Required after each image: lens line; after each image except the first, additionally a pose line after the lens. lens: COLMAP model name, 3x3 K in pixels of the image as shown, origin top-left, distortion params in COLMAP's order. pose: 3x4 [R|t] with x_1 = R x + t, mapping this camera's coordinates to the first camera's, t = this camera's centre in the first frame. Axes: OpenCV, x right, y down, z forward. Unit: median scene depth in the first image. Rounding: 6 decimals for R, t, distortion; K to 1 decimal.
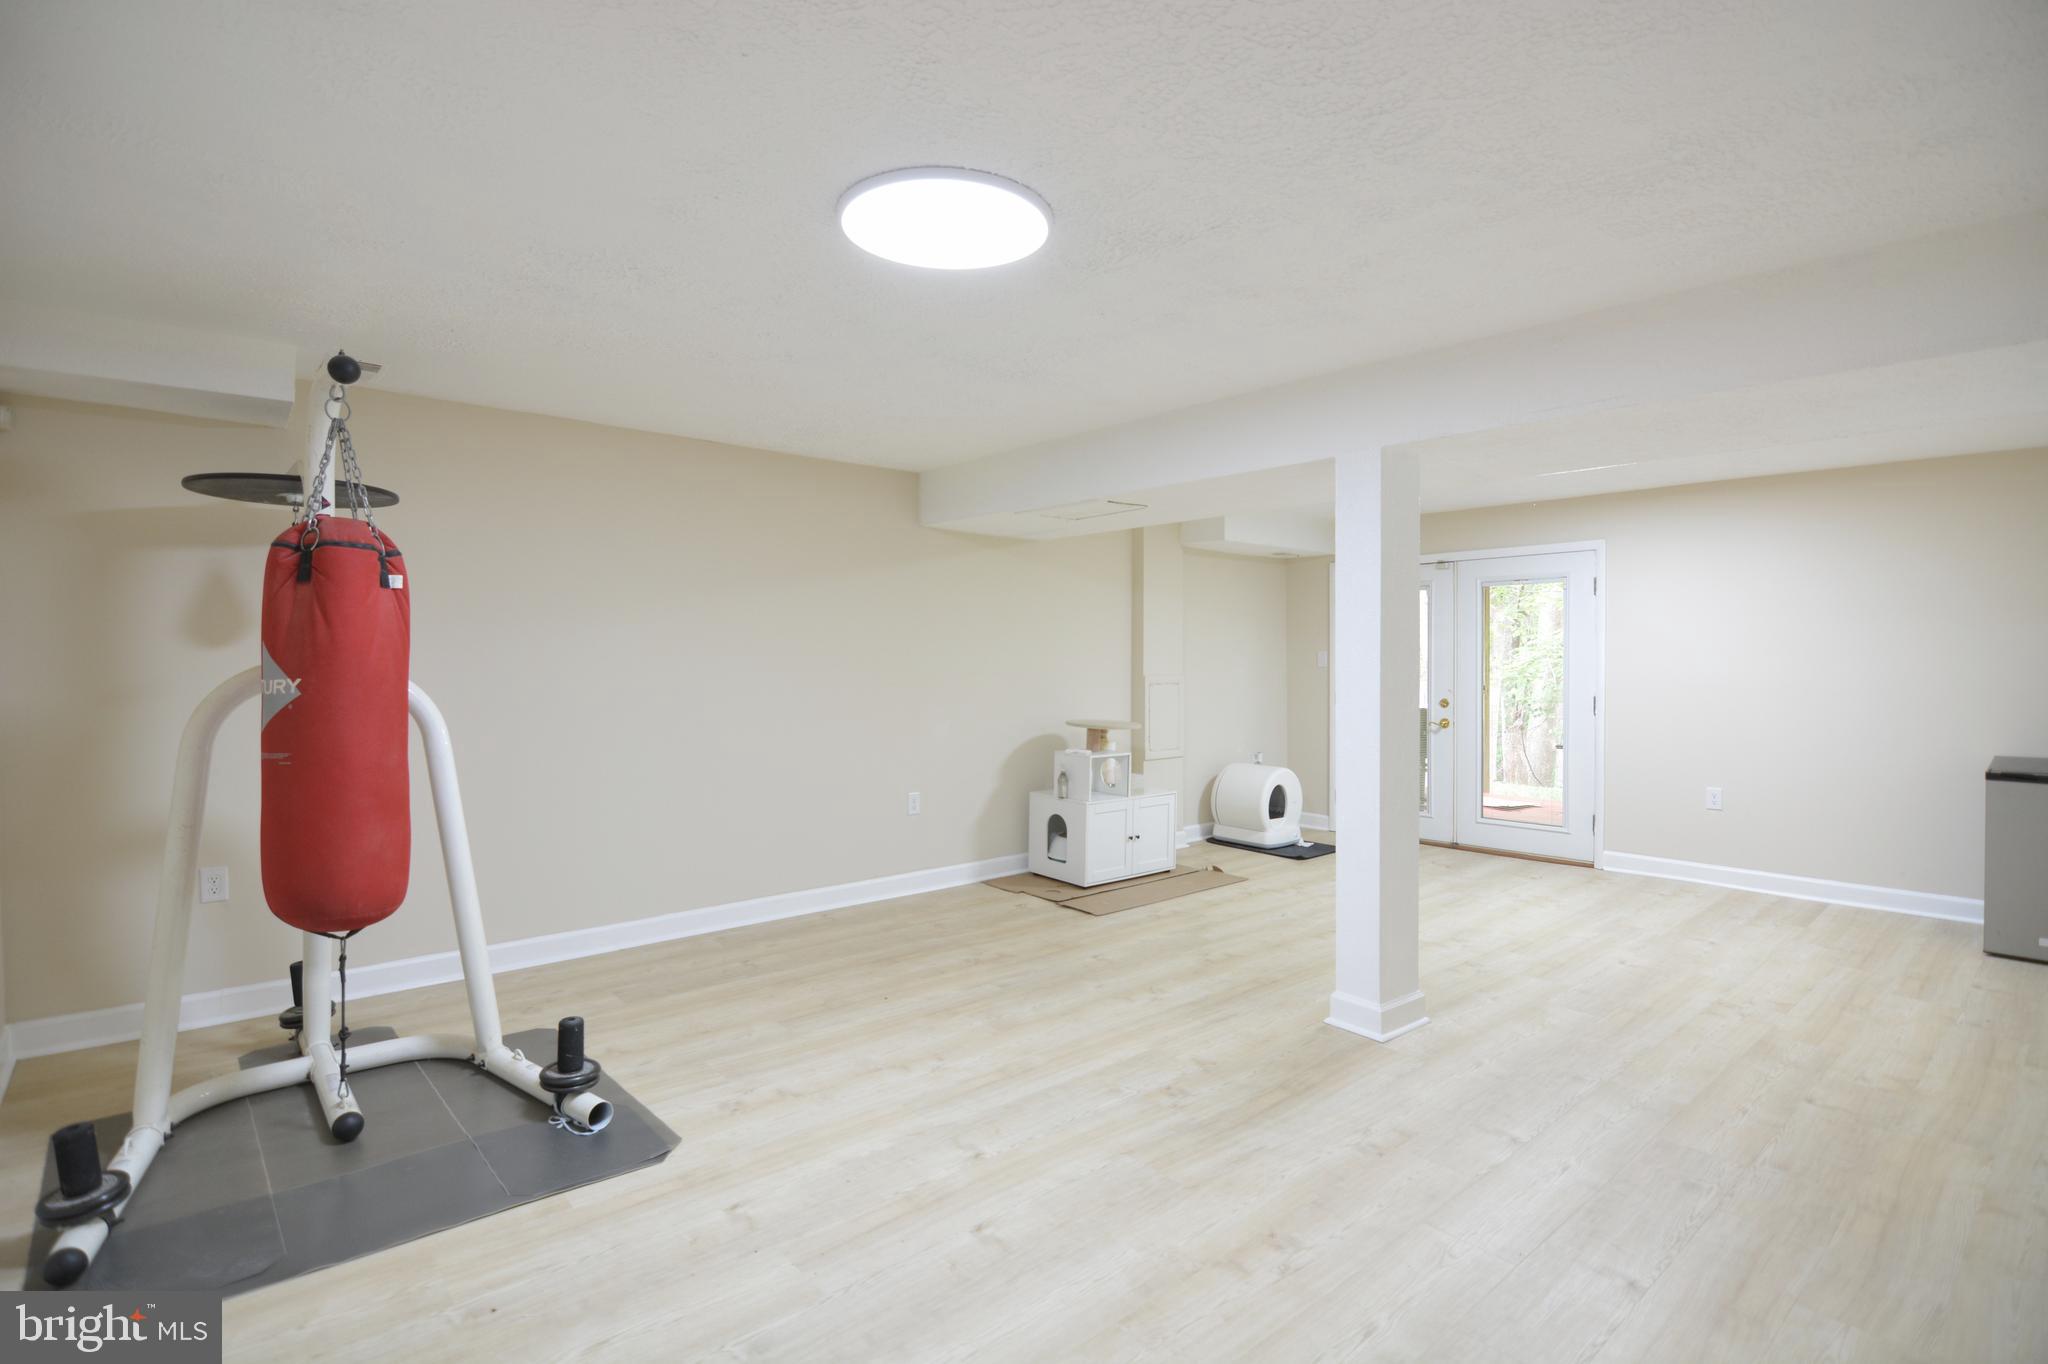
lens RADIAL K [[991.4, 0, 1015.7], [0, 991.4, 679.5], [0, 0, 1]] dist [-0.006806, -0.009760]
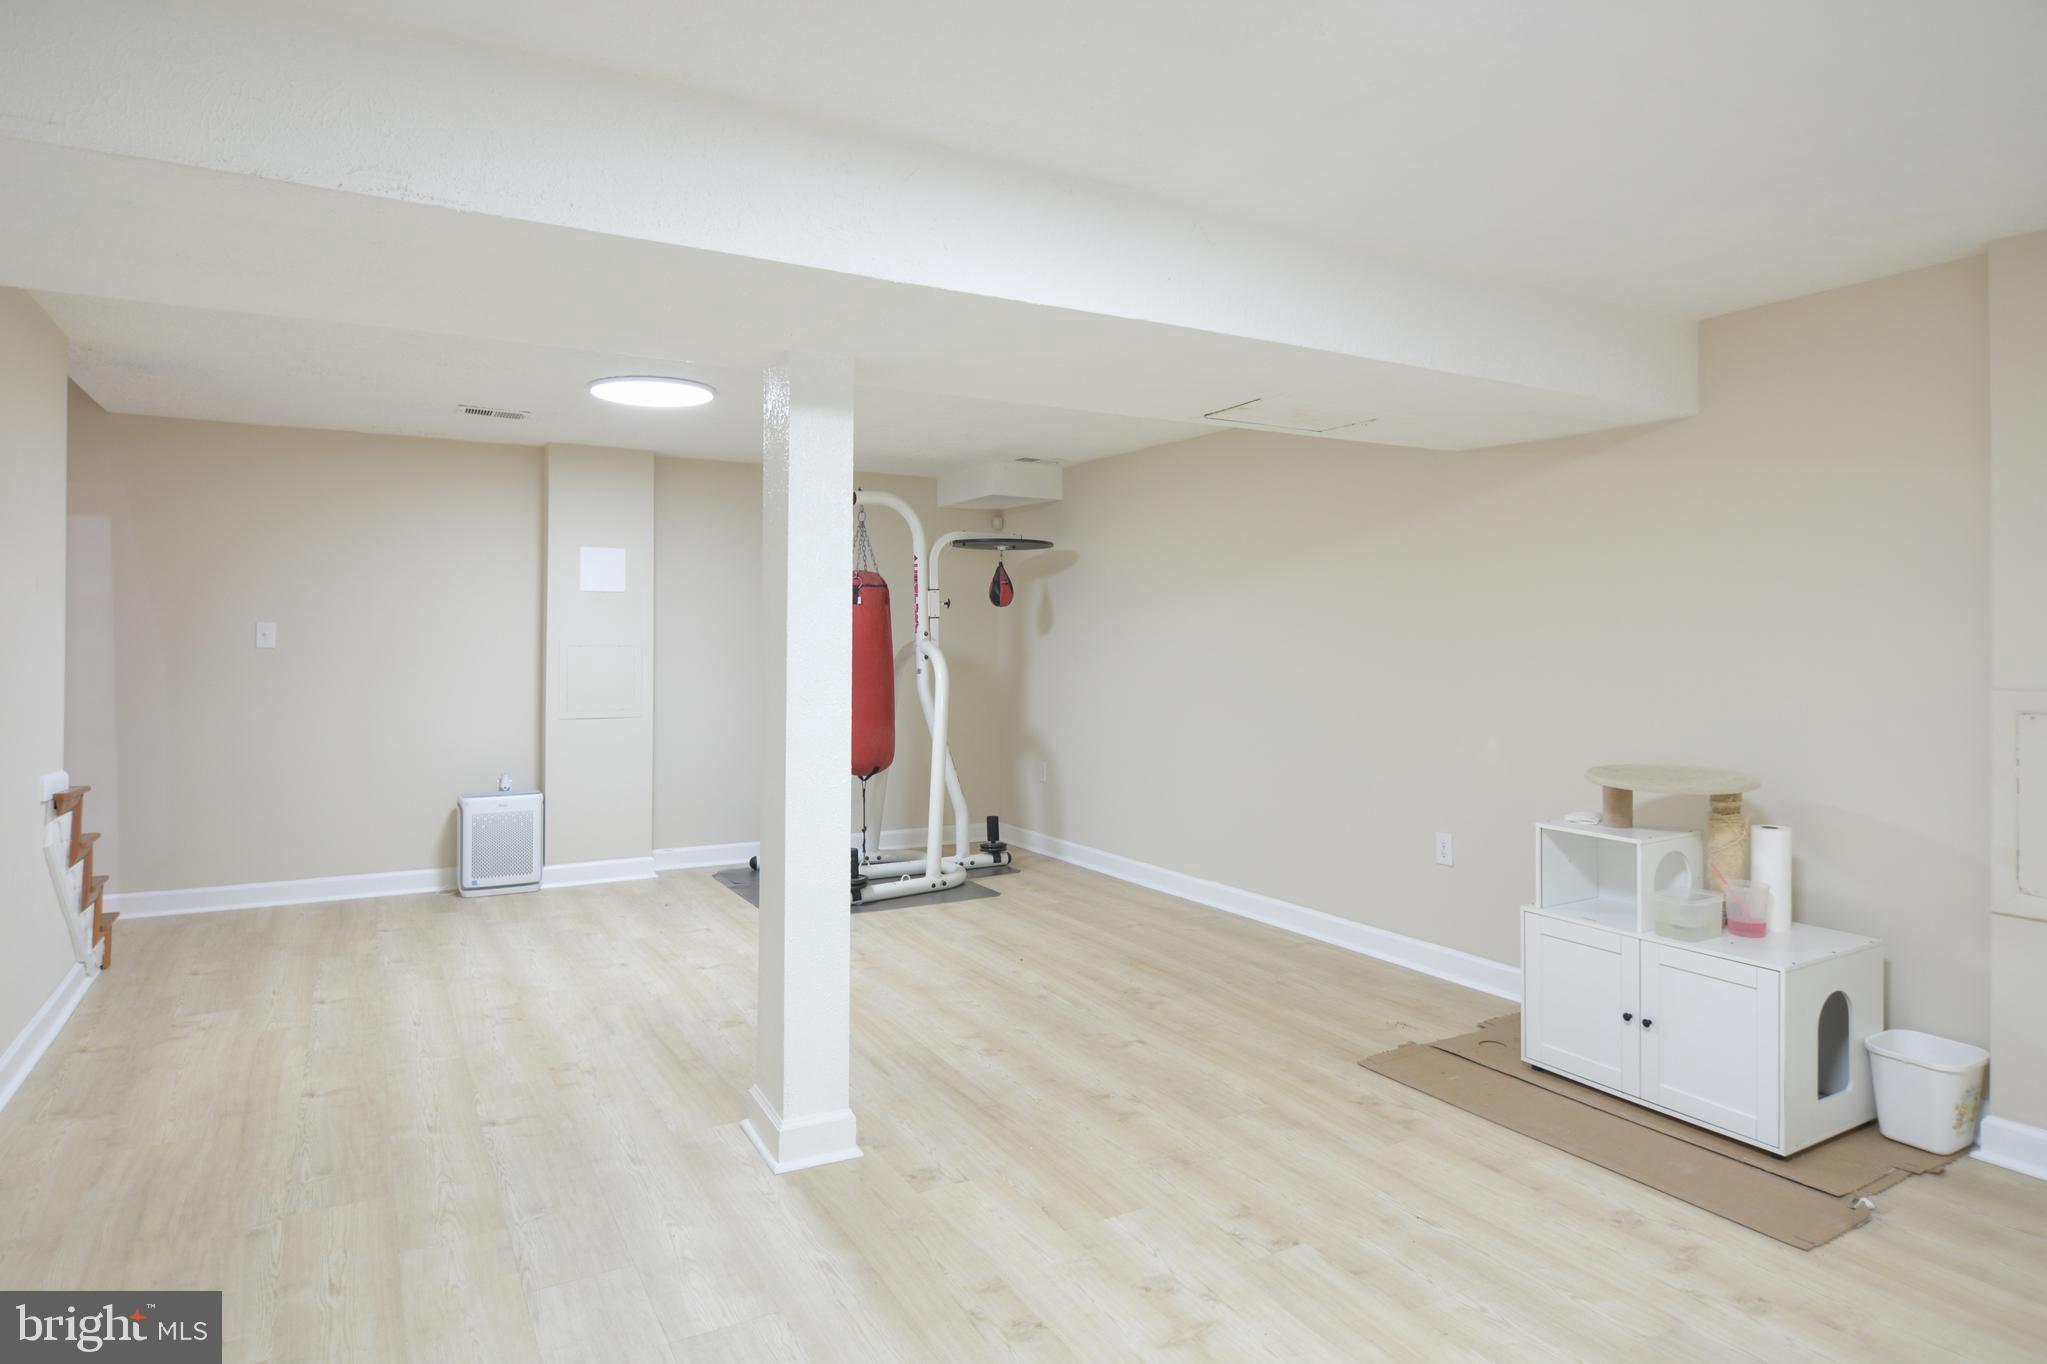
lens RADIAL K [[1170.6, 0, 1008.3], [0, 1170.6, 636.7], [0, 0, 1]] dist [0.001775, -0.011587]
pose [[-0.201371, -0.004388, -0.979505, 1.080934], [-0.024608, 0.999697, 0.000580, -0.025172], [0.979206, 0.024221, -0.201418, 1.203684]]
